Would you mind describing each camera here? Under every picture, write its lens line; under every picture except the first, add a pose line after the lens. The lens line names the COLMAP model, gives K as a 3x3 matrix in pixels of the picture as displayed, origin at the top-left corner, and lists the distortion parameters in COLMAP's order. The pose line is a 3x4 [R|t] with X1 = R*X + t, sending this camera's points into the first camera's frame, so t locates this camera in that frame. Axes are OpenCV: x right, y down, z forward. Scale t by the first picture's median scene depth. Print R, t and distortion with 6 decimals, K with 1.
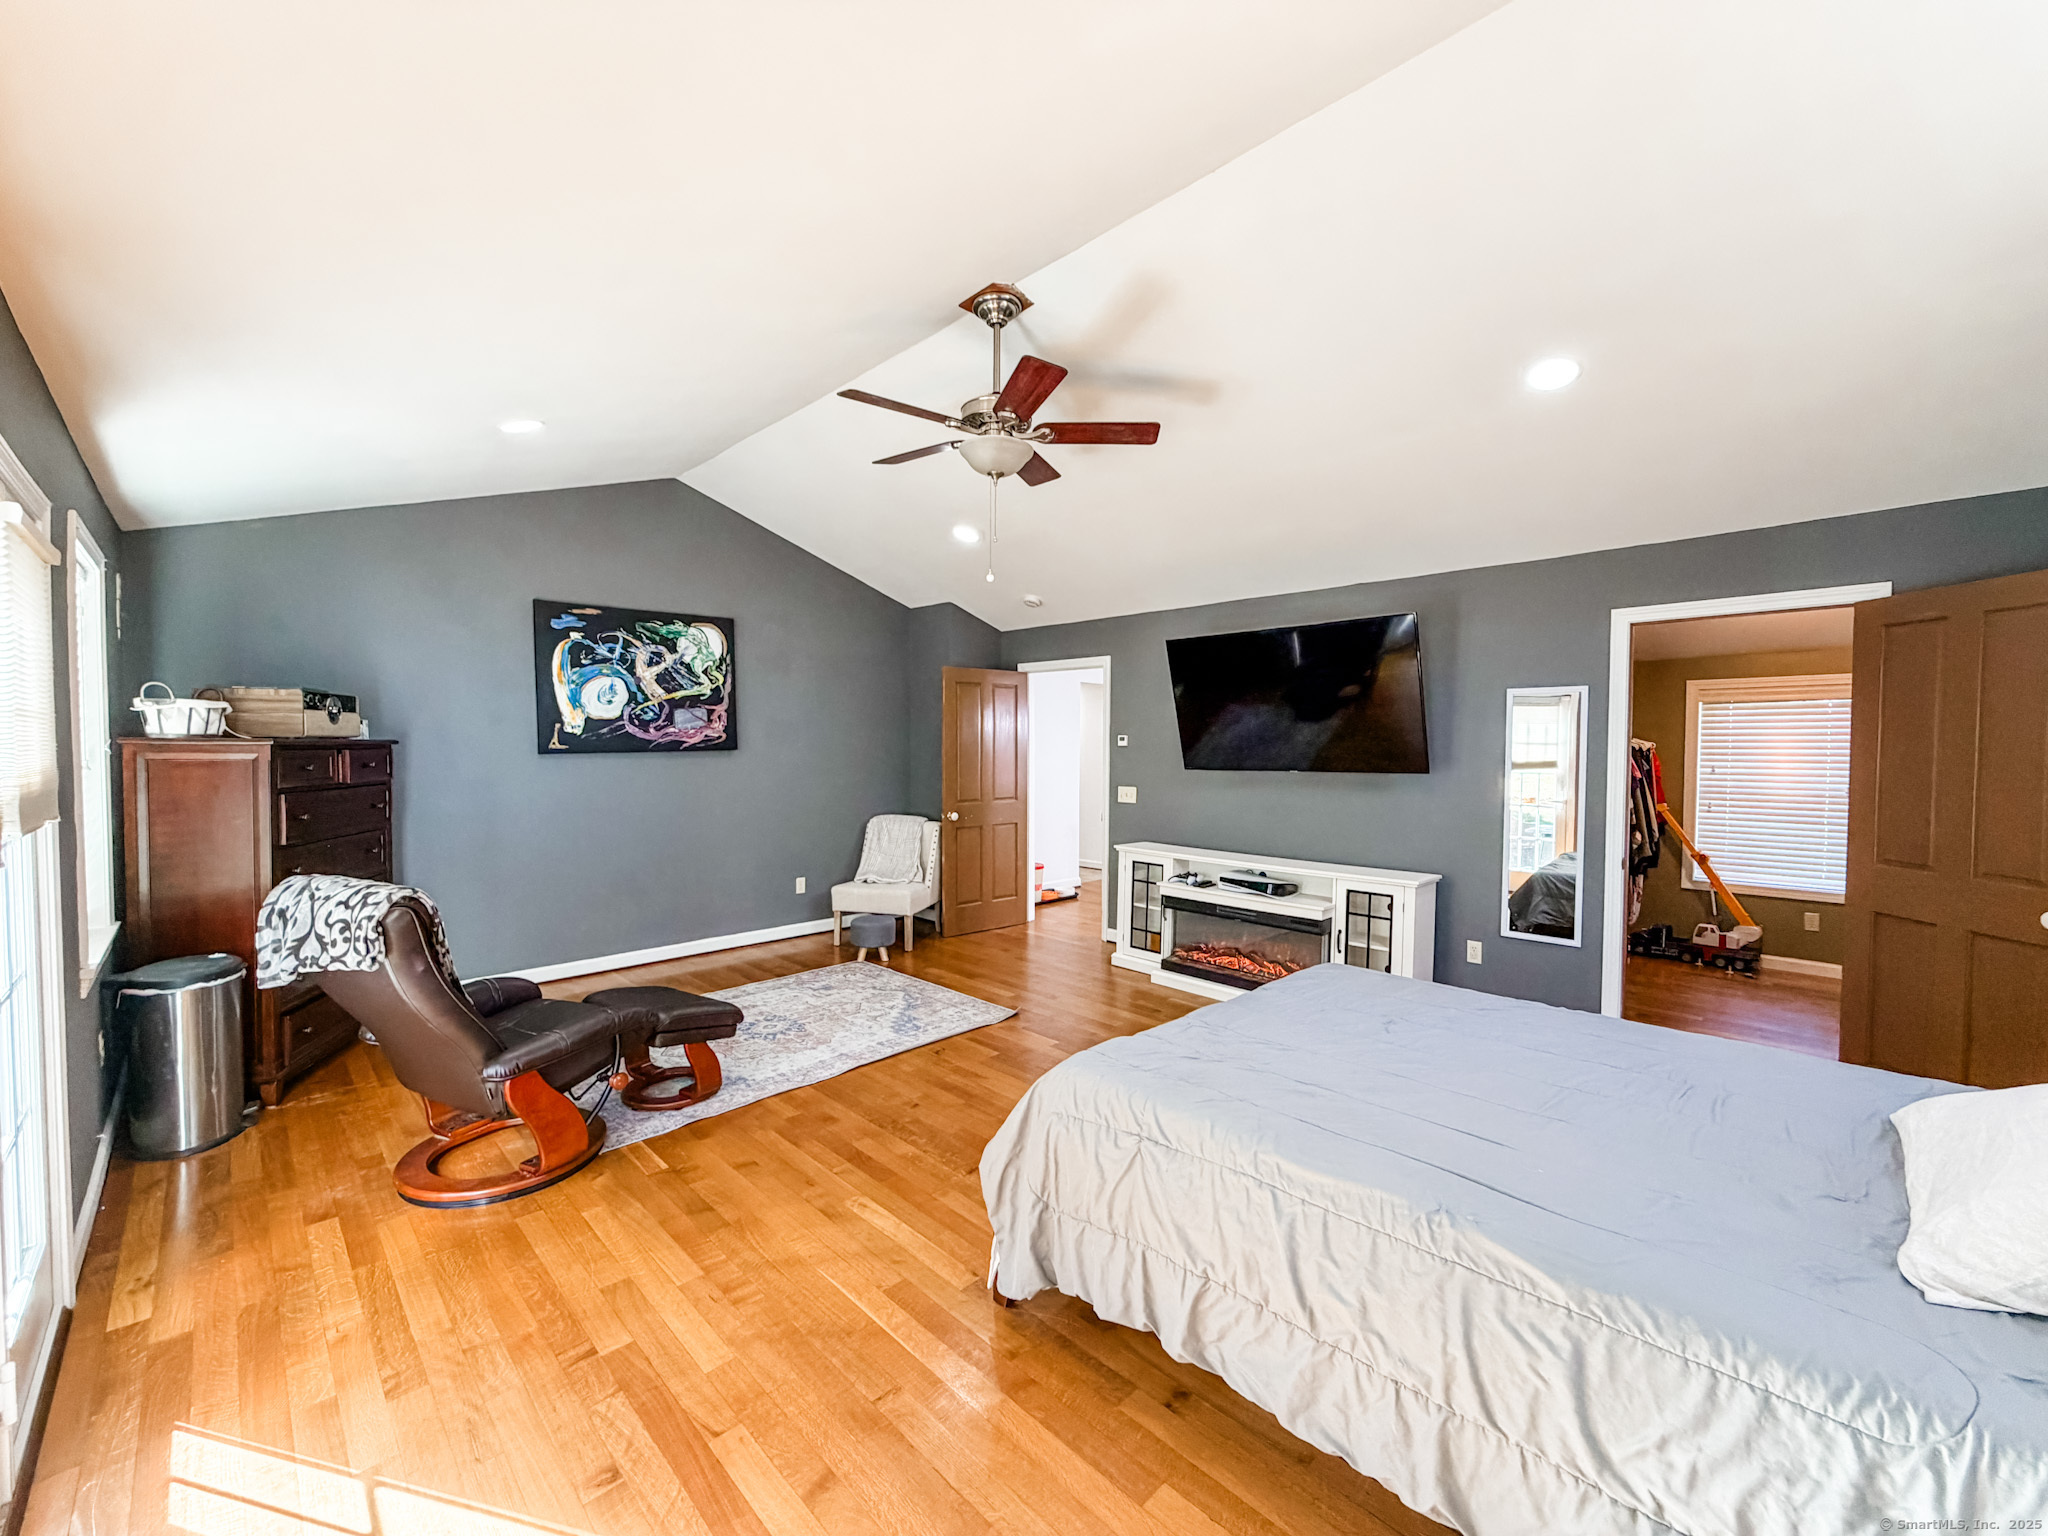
lens RADIAL K [[823.9, 0, 1022.1], [0, 823.9, 761.4], [0, 0, 1]] dist [-0.002337, 0.000663]
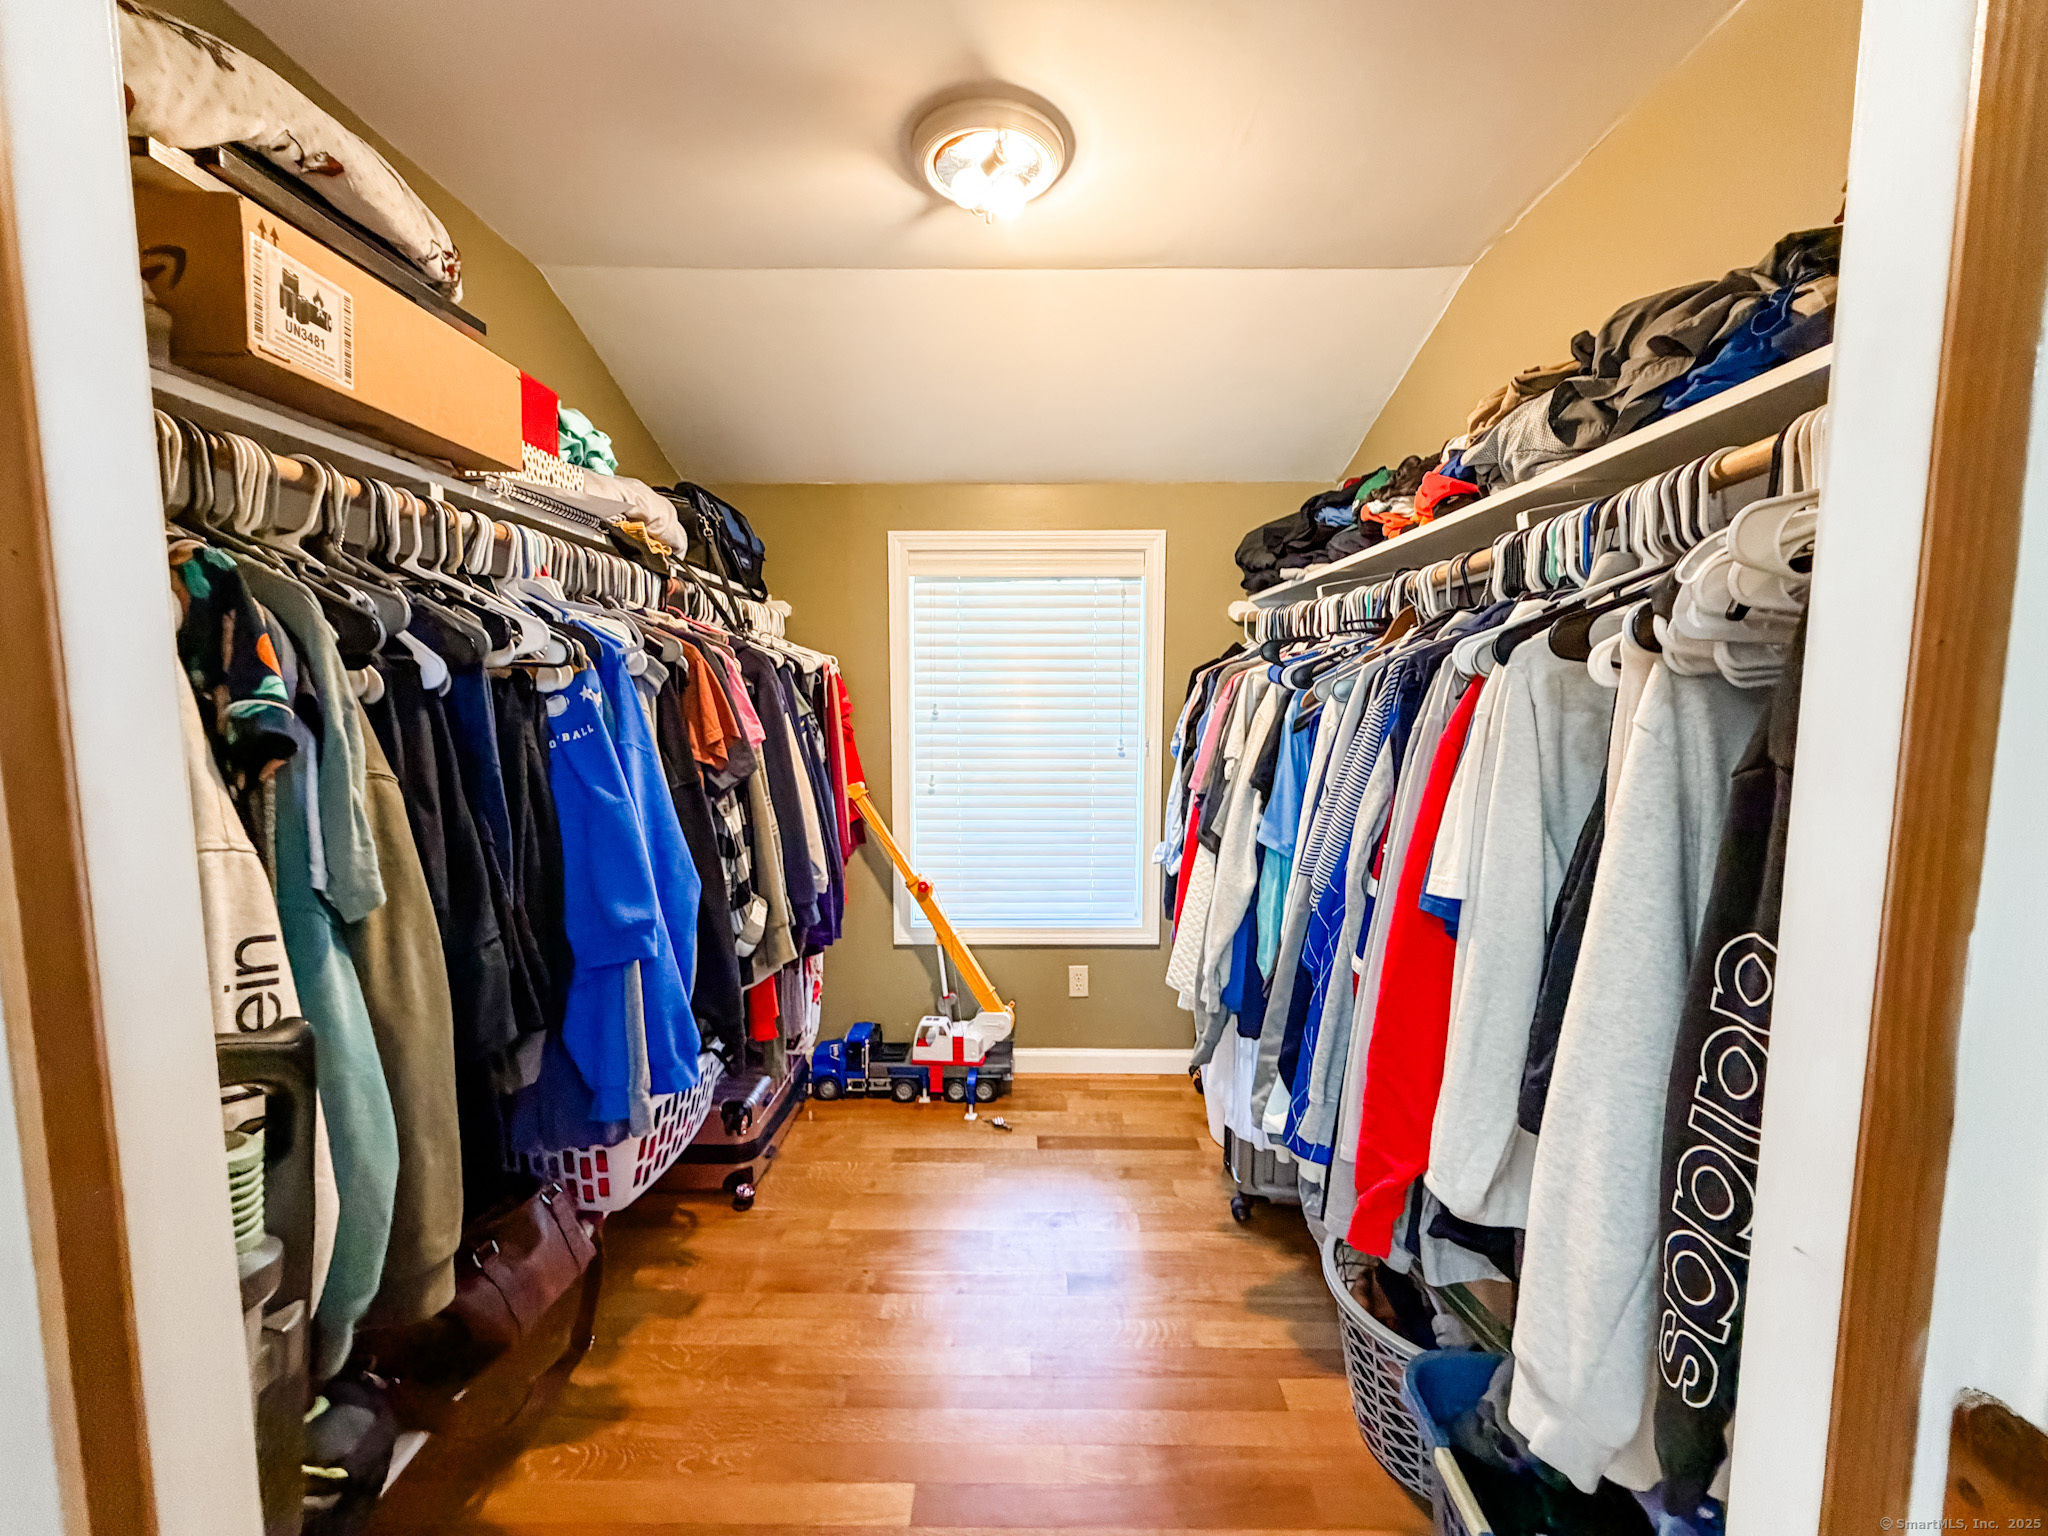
lens RADIAL K [[823.9, 0, 1021.8], [0, 823.9, 770.6], [0, 0, 1]] dist [-0.002337, 0.000663]
pose [[0.706088, -0.070508, 0.704606, 0.527522], [0.020109, 0.996626, 0.079578, 0.007440], [-0.707839, -0.042020, 0.705123, 0.614296]]
